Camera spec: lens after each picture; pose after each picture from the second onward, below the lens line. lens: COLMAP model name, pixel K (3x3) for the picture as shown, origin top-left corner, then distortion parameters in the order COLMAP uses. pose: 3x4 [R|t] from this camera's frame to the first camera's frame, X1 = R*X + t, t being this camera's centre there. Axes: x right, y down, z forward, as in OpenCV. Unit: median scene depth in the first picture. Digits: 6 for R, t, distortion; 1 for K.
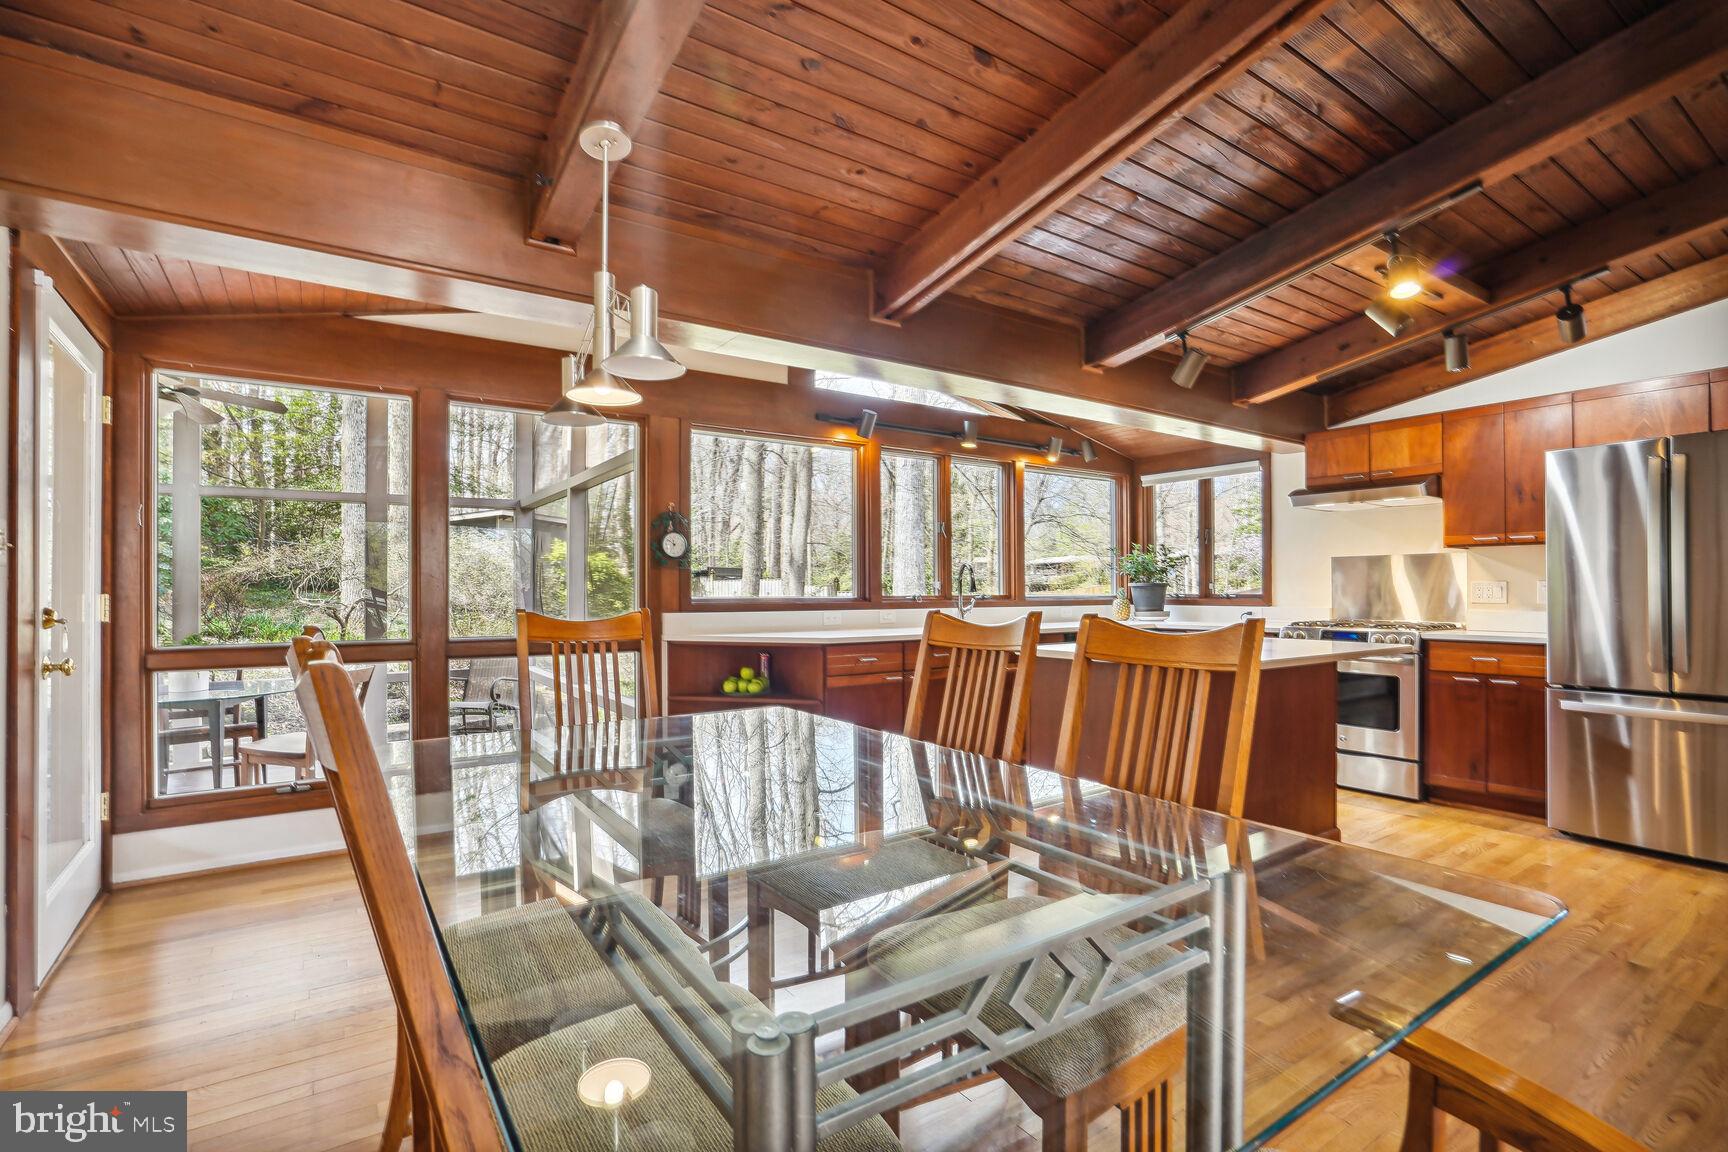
lens RADIAL K [[813.8, 0, 863.3], [0, 813.8, 588.2], [0, 0, 1]] dist [-0.044222, 0.022349]
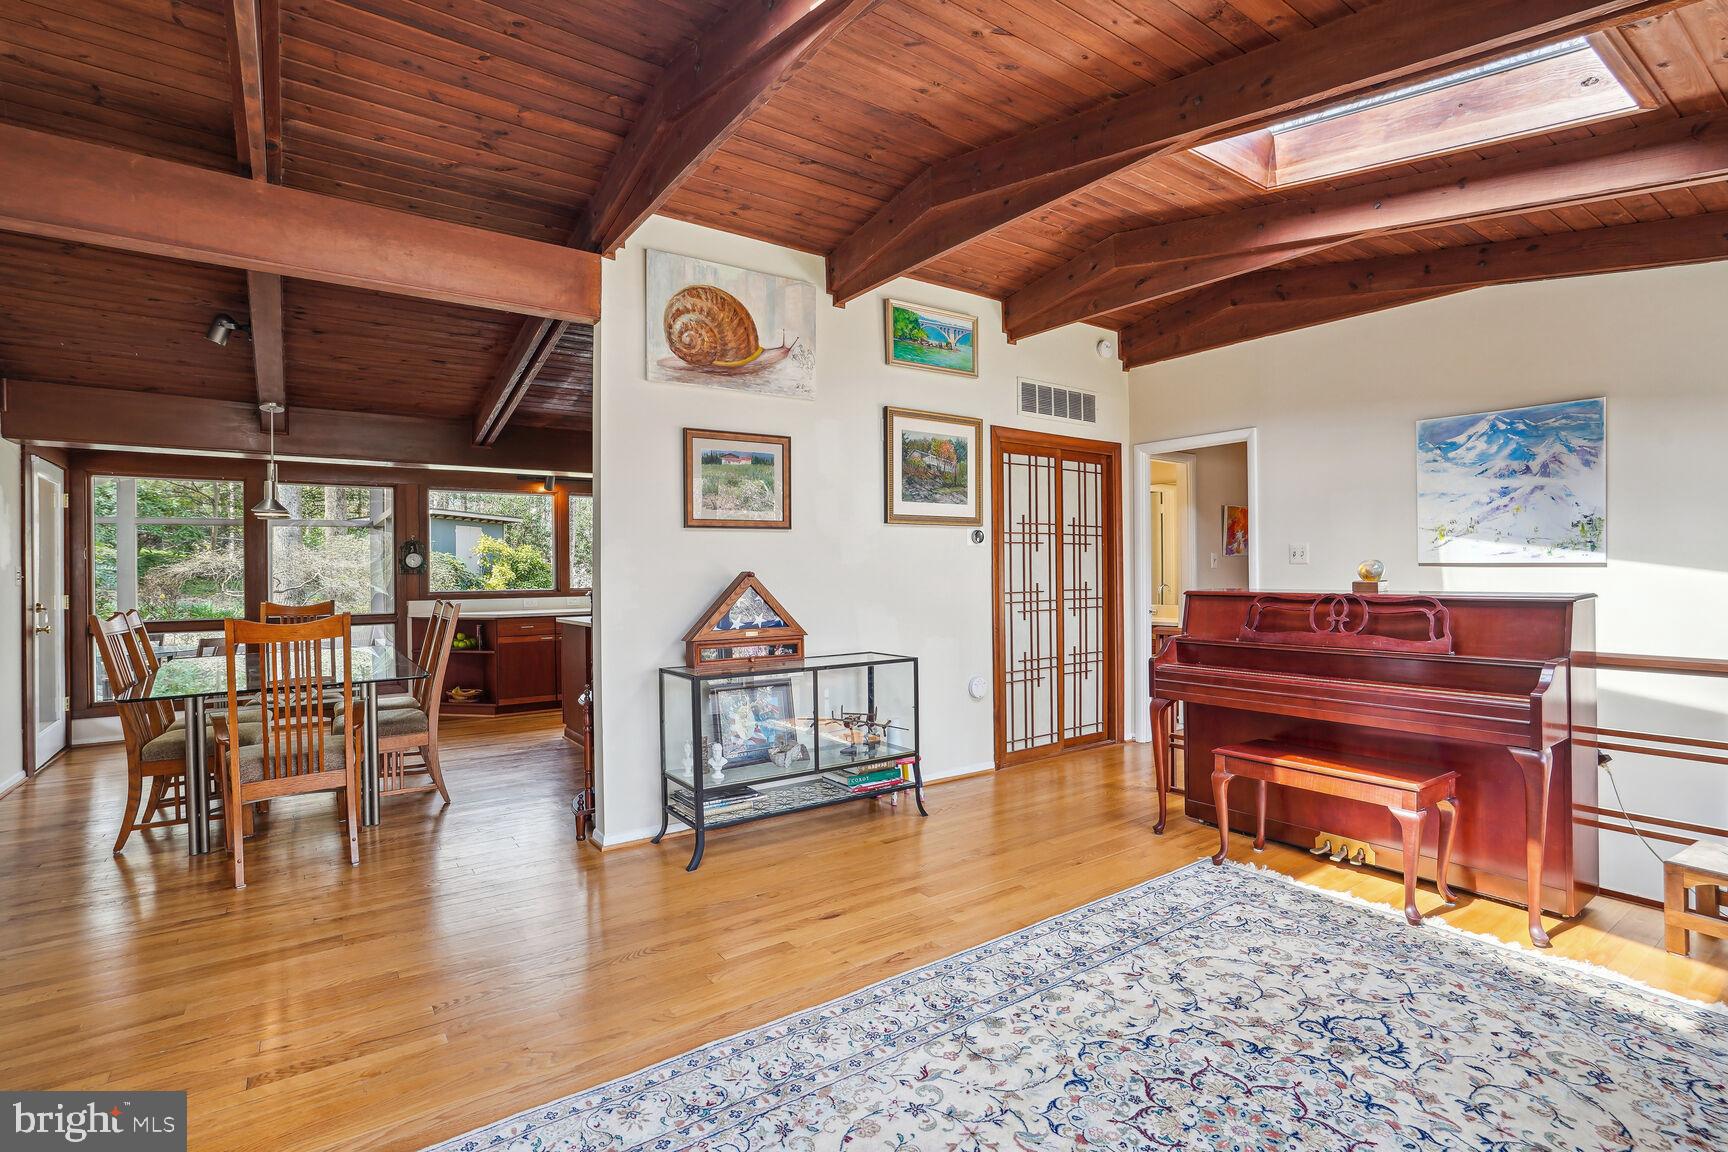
lens RADIAL K [[847.0, 0, 888.2], [0, 847.0, 569.9], [0, 0, 1]] dist [-0.037399, 0.024279]
pose [[0.999914, -0.010889, 0.007314, 0.728251], [0.010881, 0.999940, 0.001177, -0.024525], [-0.007327, -0.001097, 0.999973, -0.738779]]
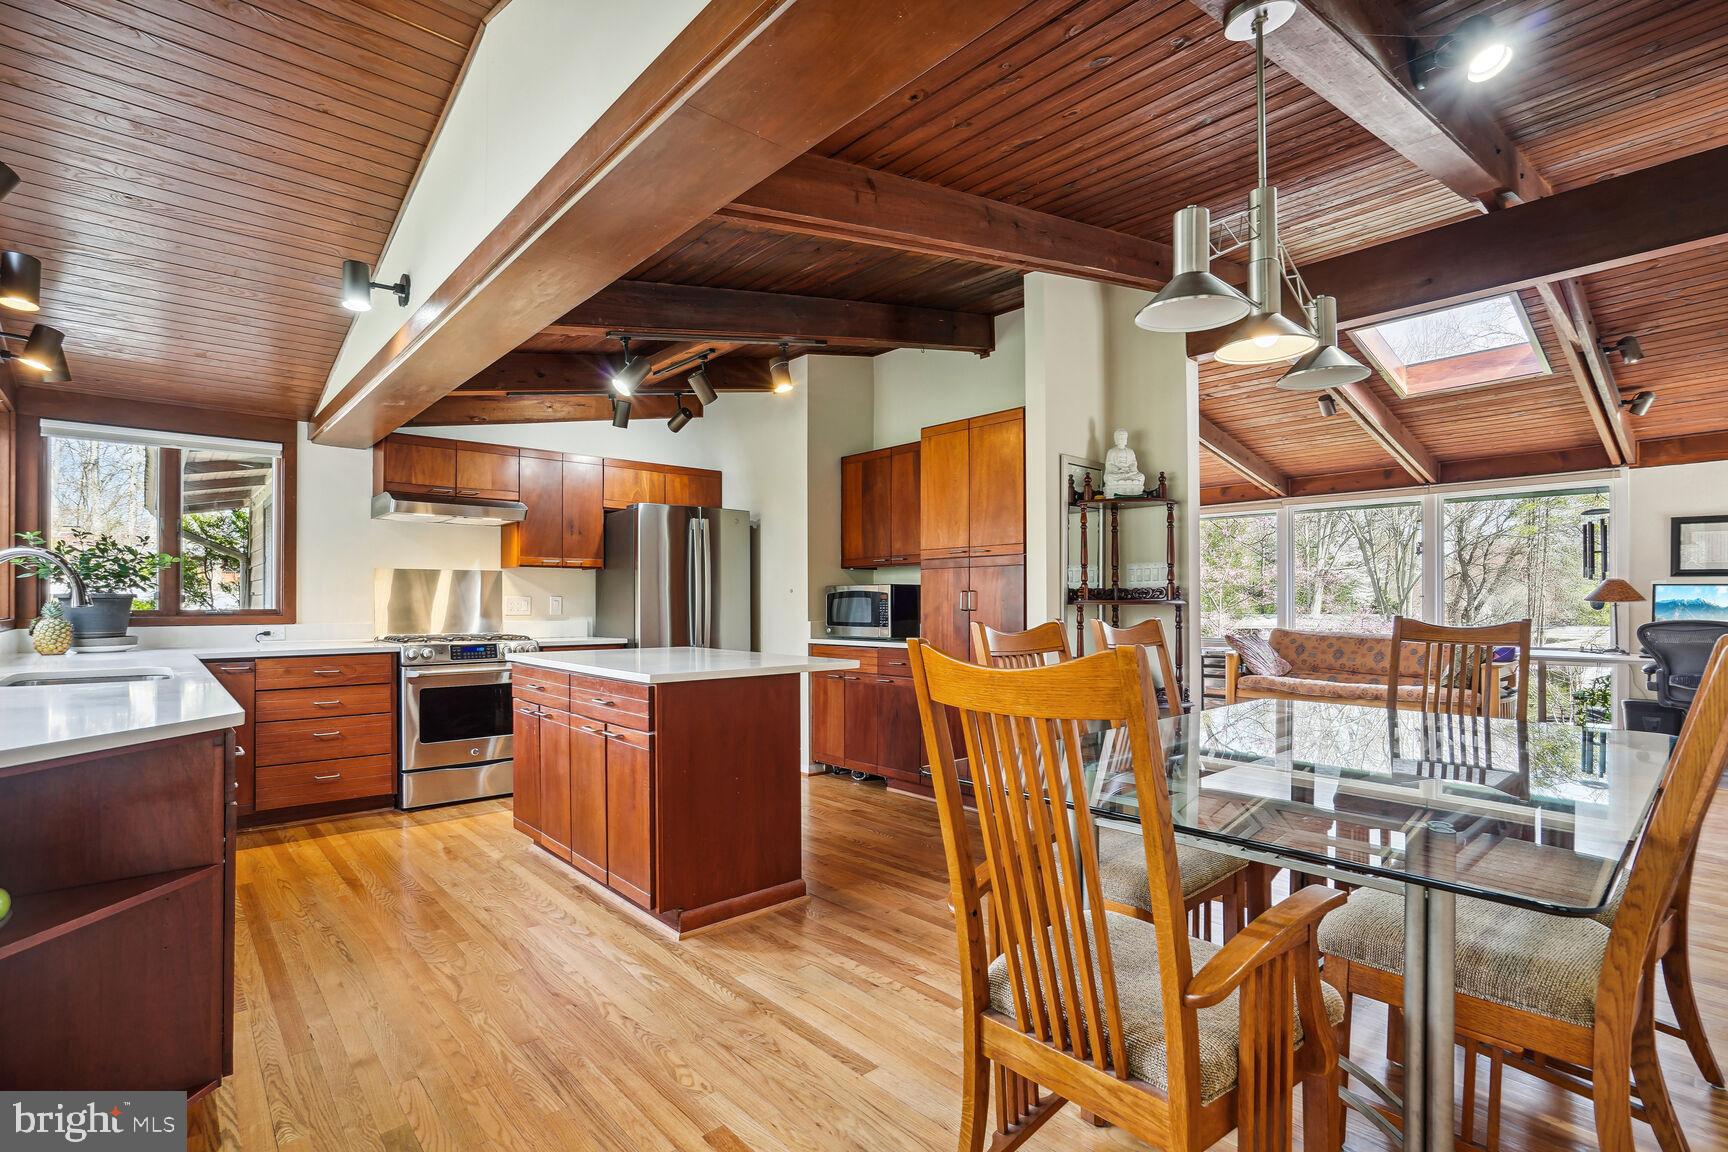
lens RADIAL K [[812.1, 0, 856.4], [0, 812.1, 600.2], [0, 0, 1]] dist [-0.041968, 0.022273]
pose [[-0.119212, 0.001994, 0.992867, -0.498996], [-0.002949, 0.999993, -0.002362, -0.000882], [-0.992864, -0.003210, -0.119205, 0.684183]]
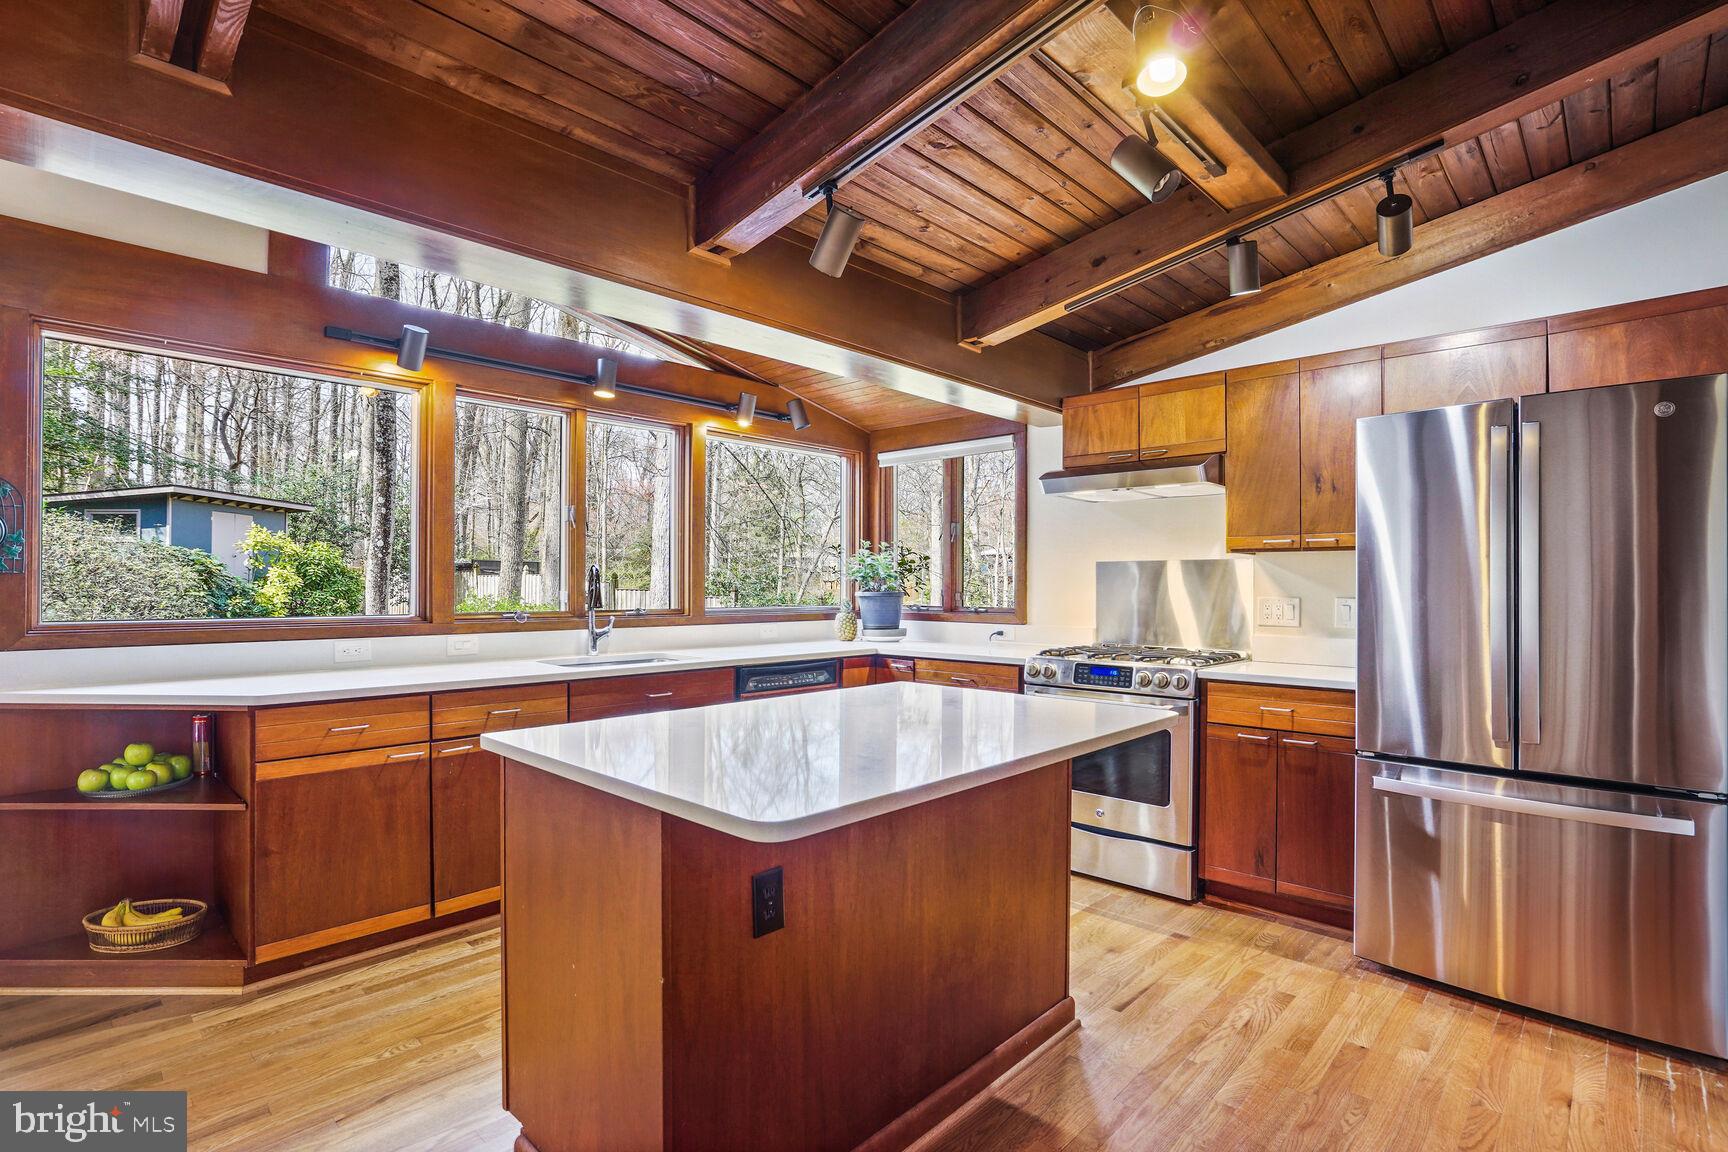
lens RADIAL K [[813.8, 0, 863.3], [0, 813.8, 588.2], [0, 0, 1]] dist [-0.044222, 0.022349]
pose [[0.979523, 0.004236, 0.201288, 0.250604], [-0.005731, 0.999960, 0.006844, -0.020881], [-0.201251, -0.007858, 0.979508, 0.341121]]
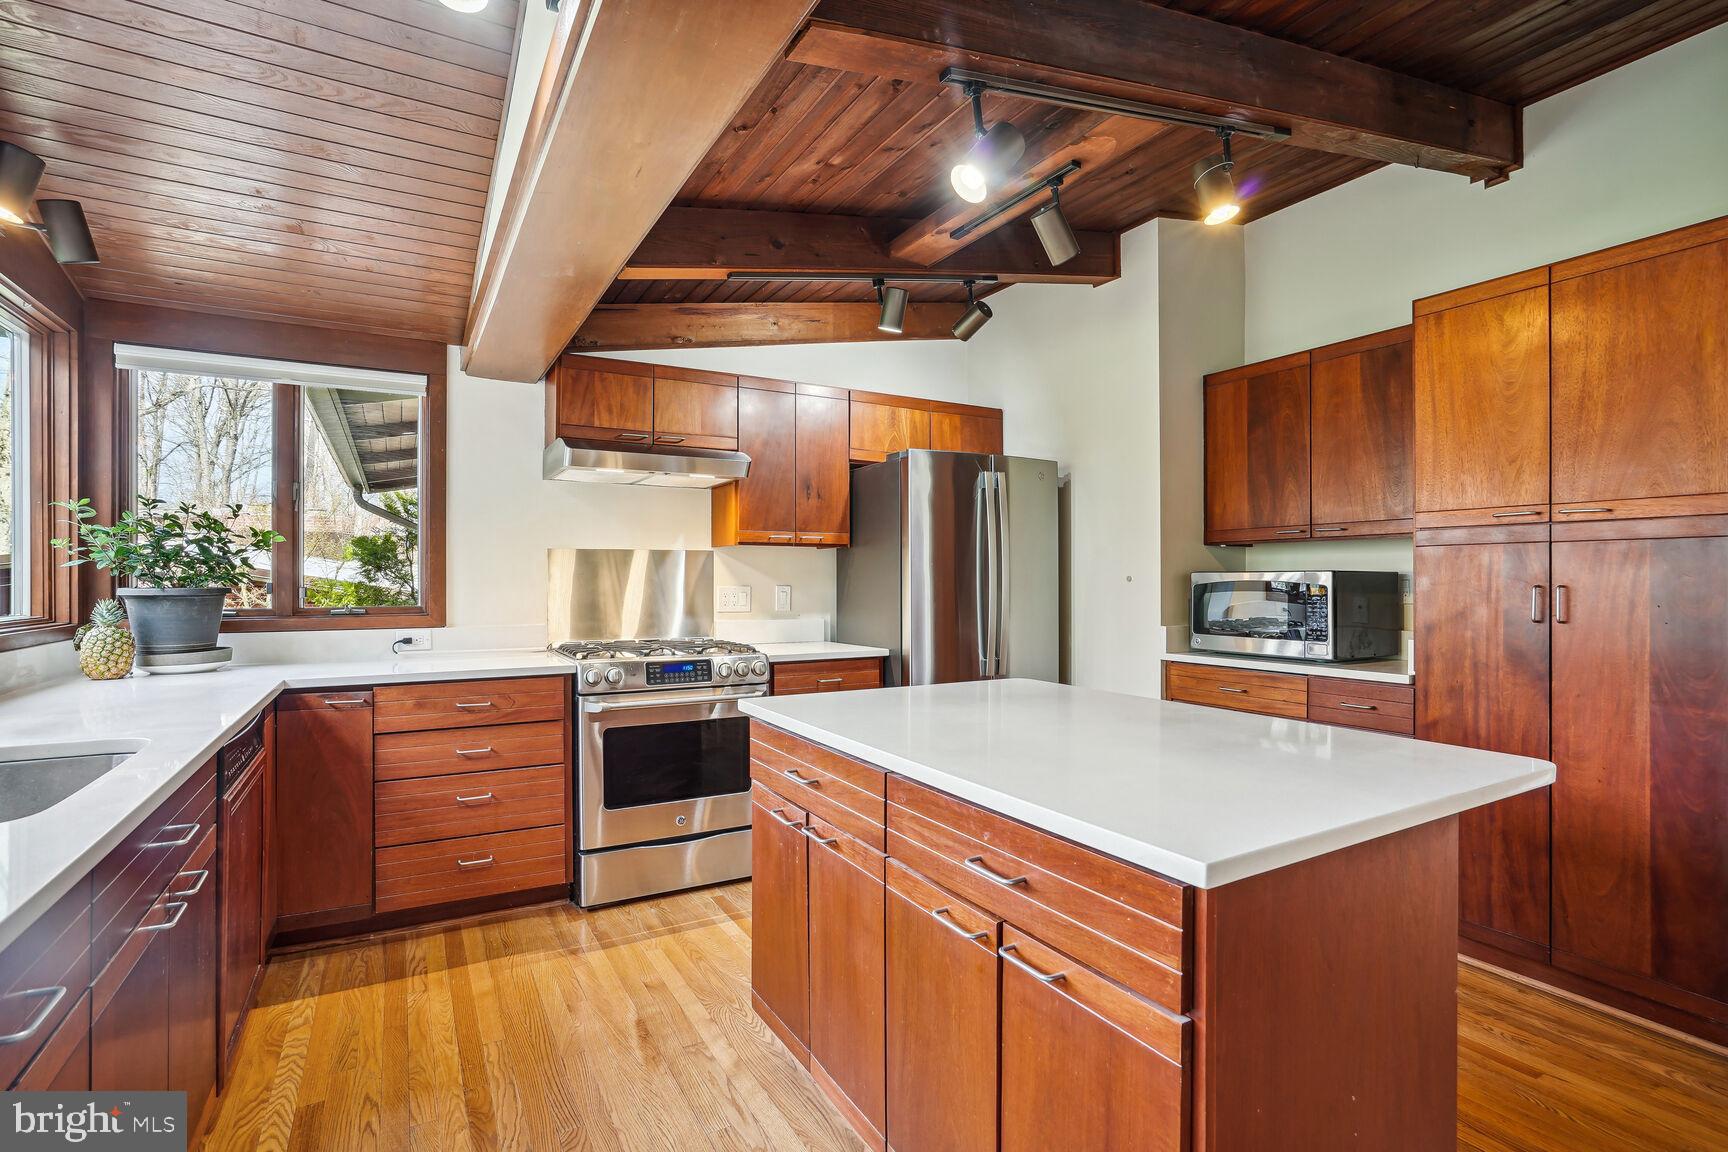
lens RADIAL K [[813.8, 0, 863.3], [0, 813.8, 588.2], [0, 0, 1]] dist [-0.044222, 0.022349]
pose [[0.085495, -0.010721, 0.996281, -0.079237], [-0.005062, 0.999925, 0.011195, -0.017491], [-0.996326, -0.006001, 0.085434, 0.837108]]
